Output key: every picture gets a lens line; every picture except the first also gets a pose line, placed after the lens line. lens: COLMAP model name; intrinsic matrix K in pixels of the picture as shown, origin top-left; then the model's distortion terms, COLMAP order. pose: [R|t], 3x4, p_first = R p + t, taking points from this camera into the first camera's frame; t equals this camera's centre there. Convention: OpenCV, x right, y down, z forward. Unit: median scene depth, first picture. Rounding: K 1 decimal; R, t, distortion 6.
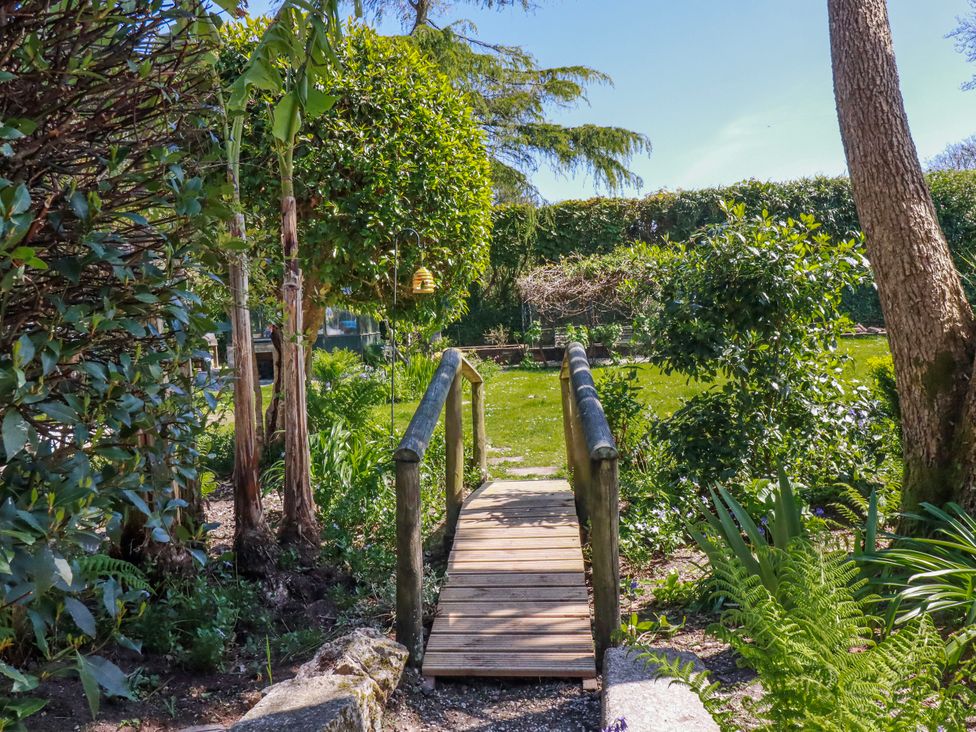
lens RADIAL K [[836.5, 0, 463.1], [0, 836.5, 369.0], [0, 0, 1]] dist [0.005108, 0.006914]
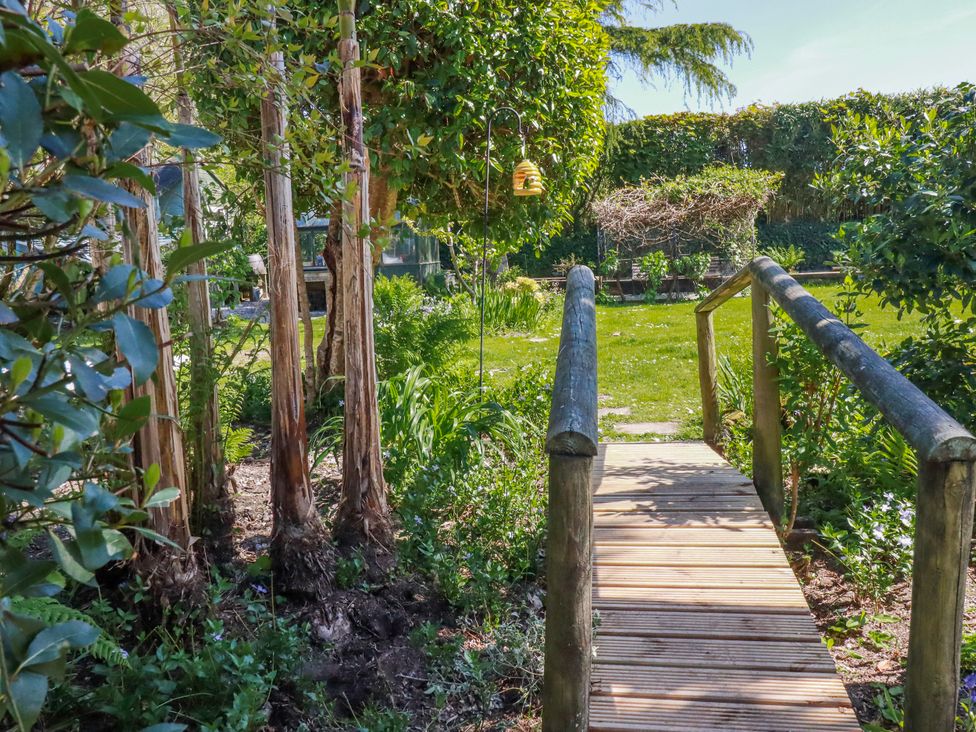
lens RADIAL K [[836.5, 0, 463.1], [0, 836.5, 369.0], [0, 0, 1]] dist [0.005108, 0.006914]
pose [[0.998127, 0.016558, -0.058898, -0.060783], [-0.011942, 0.996891, 0.077878, 0.007685], [0.060004, -0.077029, 0.995222, 0.259880]]
